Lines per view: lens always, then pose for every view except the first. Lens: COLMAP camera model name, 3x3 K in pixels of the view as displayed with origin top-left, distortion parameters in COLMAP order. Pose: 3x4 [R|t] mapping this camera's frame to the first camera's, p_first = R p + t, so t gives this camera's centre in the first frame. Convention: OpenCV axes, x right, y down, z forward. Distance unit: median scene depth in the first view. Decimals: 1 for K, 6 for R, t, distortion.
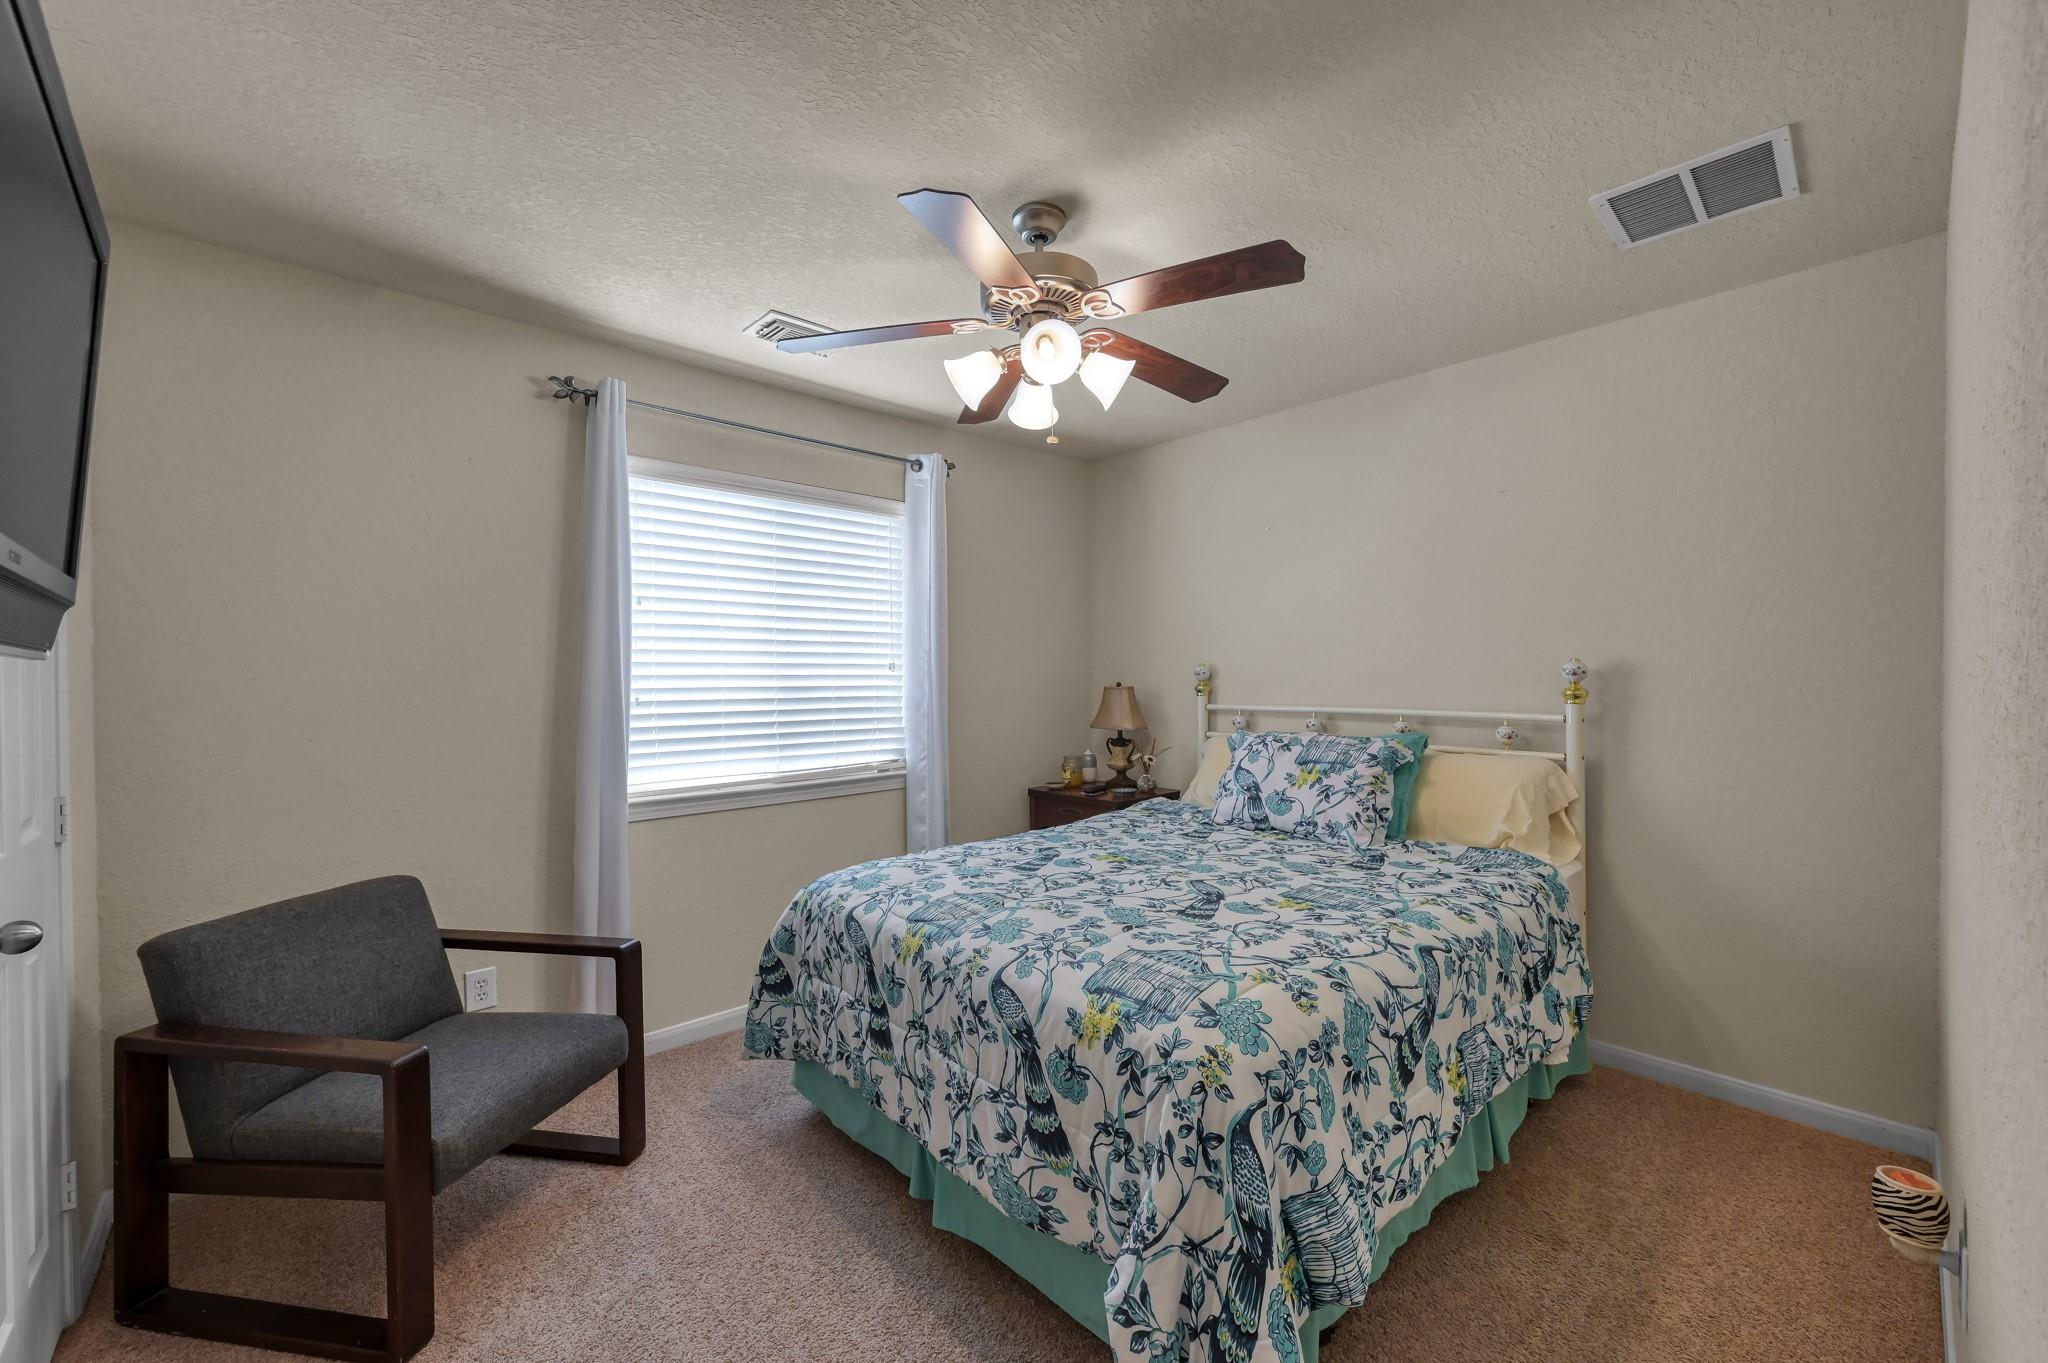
lens RADIAL K [[819.9, 0, 1031.9], [0, 819.9, 678.6], [0, 0, 1]] dist [-0.003763, -0.000108]
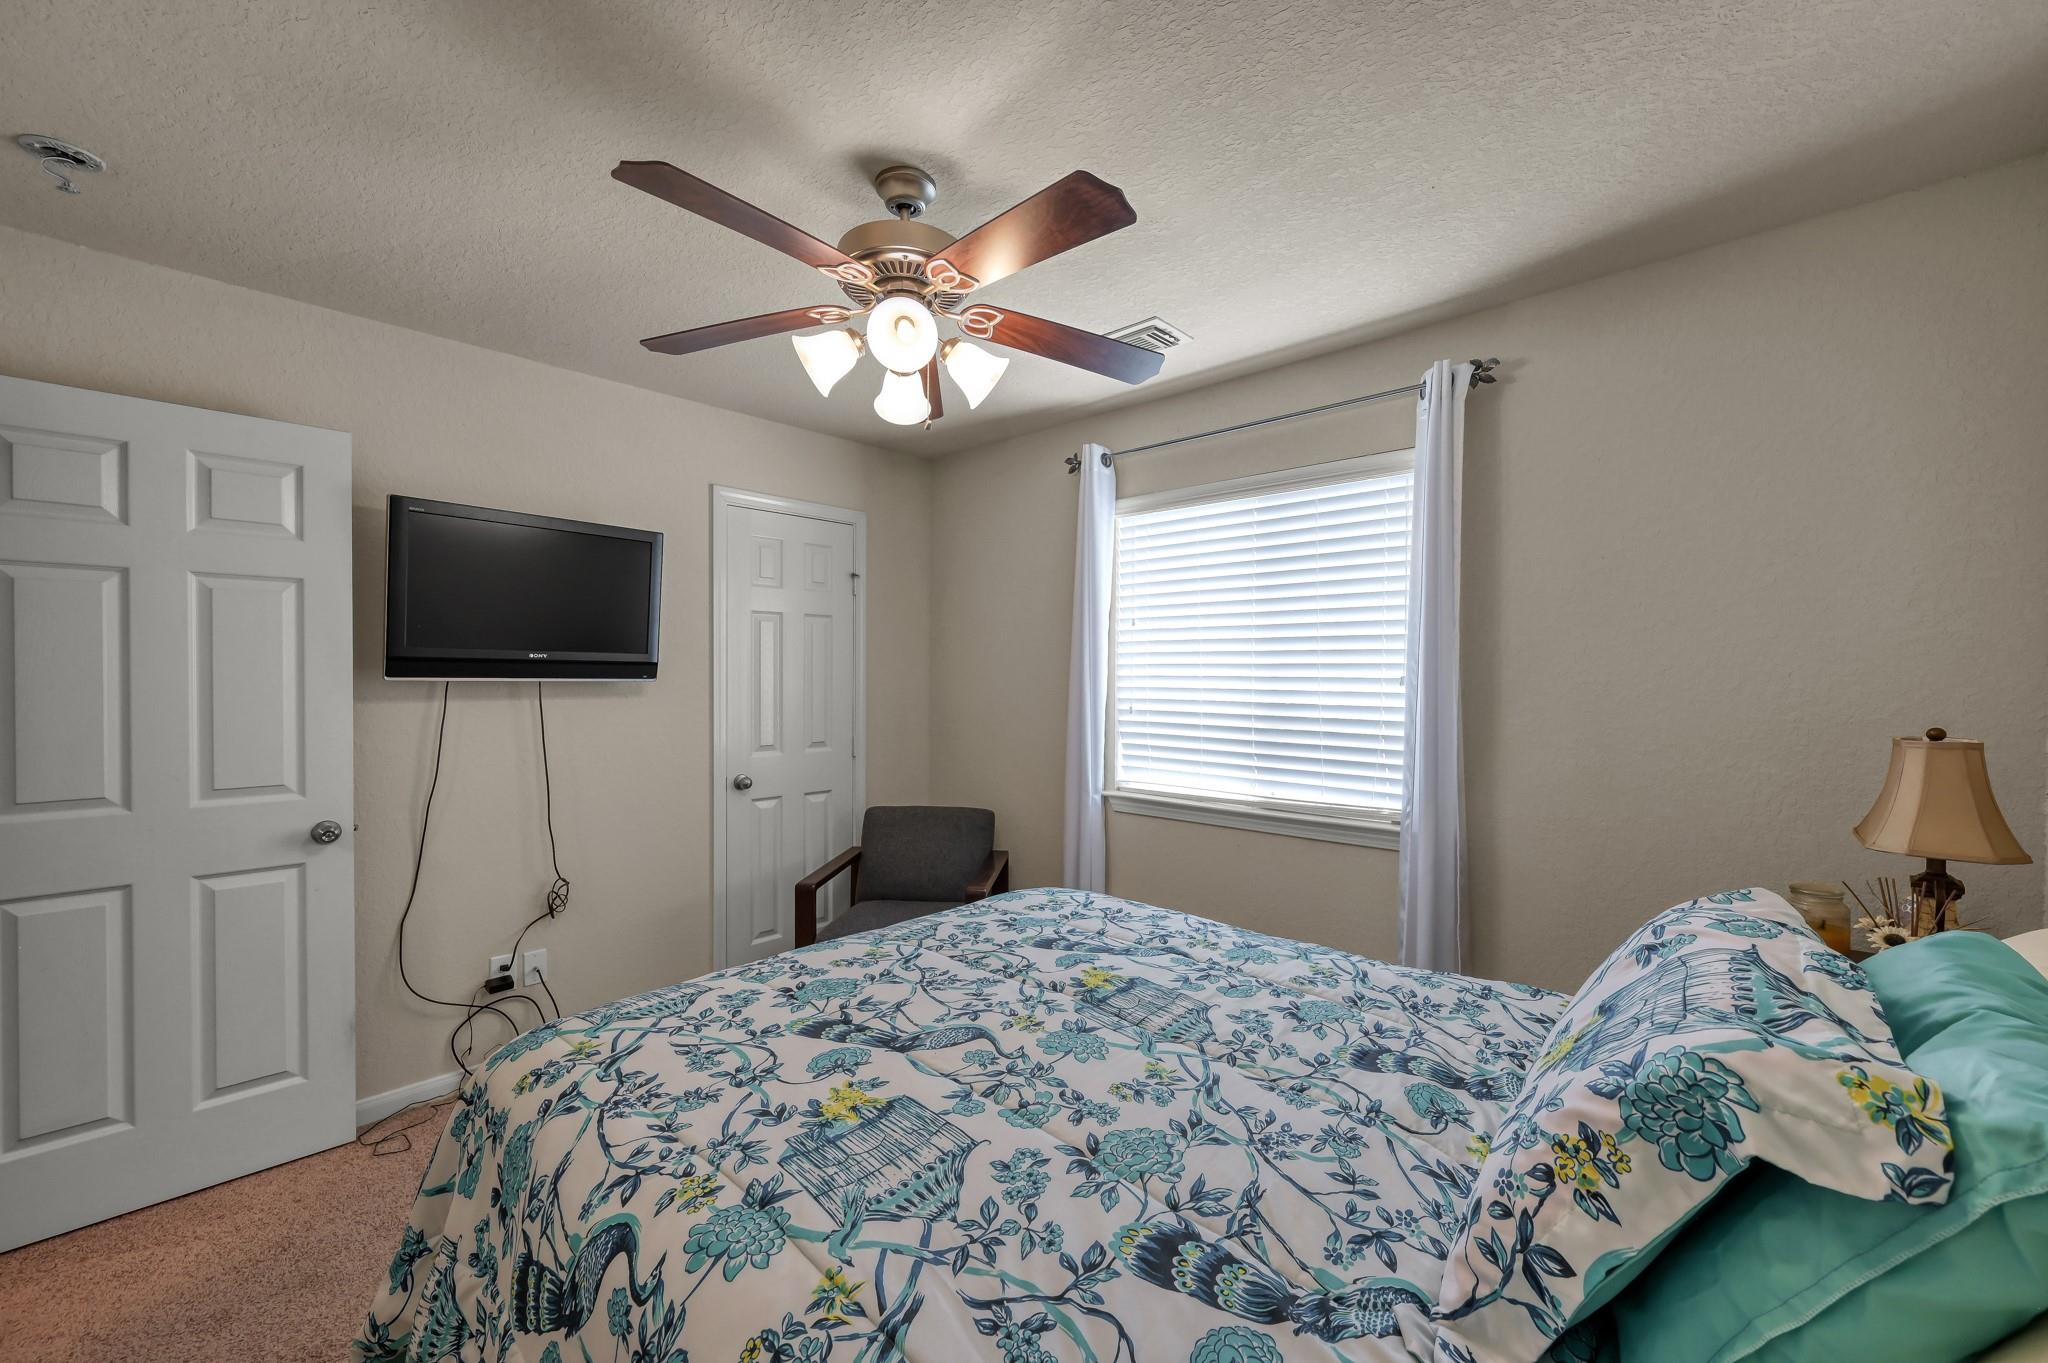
lens RADIAL K [[819.9, 0, 1031.9], [0, 819.9, 678.4], [0, 0, 1]] dist [-0.003763, -0.000108]
pose [[0.066594, 0.015183, -0.997665, 0.945239], [-0.008882, 0.999854, 0.014624, -0.044418], [0.997741, 0.007888, 0.066719, 1.124209]]
